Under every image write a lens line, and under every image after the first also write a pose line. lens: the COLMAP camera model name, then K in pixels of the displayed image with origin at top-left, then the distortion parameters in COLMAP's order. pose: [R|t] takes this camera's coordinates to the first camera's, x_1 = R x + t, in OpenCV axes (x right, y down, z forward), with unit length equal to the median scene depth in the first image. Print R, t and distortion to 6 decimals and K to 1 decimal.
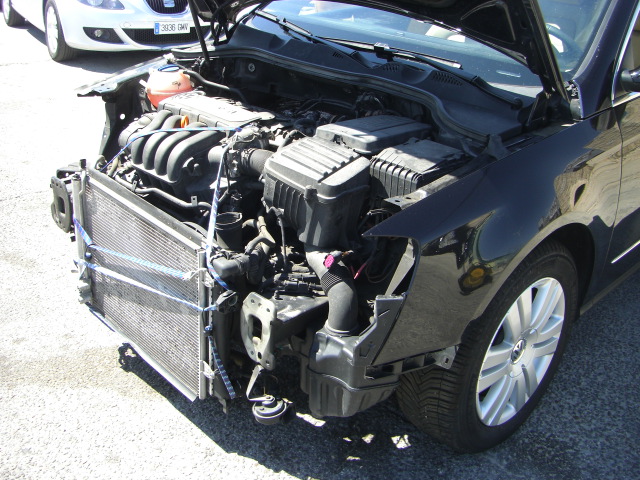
lens RADIAL K [[704.8, 0, 320.0], [0, 704.8, 240.0], [0, 0, 1]] dist [-0.129801, 0.010949]
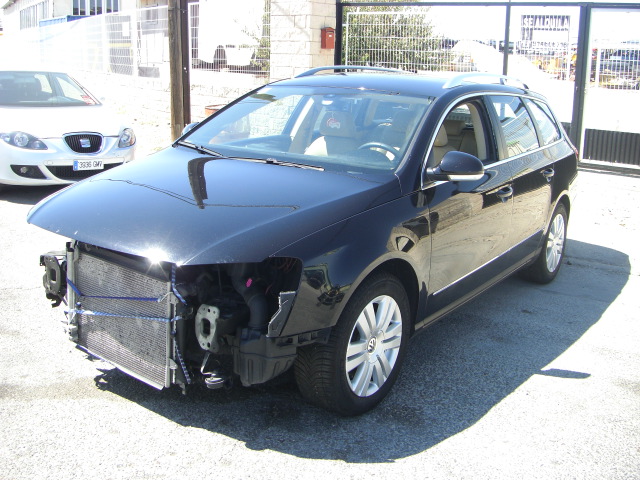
lens RADIAL K [[715.6, 0, 322.2], [0, 715.6, 211.4], [0, 0, 1]] dist [-0.129315, 0.008512]
pose [[0.986043, -0.037404, 0.162233, -0.070025], [0.074630, 0.970355, -0.229871, 0.222023], [-0.148825, 0.238770, 0.959604, -0.549605]]
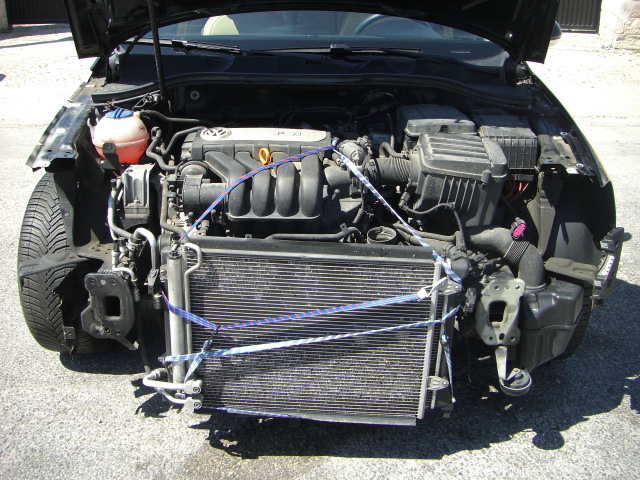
lens RADIAL K [[713.8, 0, 320.3], [0, 713.8, 211.8], [0, 0, 1]] dist [-0.152146, 0.014371]
pose [[0.720138, -0.286469, 0.631931, -0.762275], [0.317724, 0.945835, 0.066696, -0.143966], [-0.616808, 0.152749, 0.772150, 0.277174]]
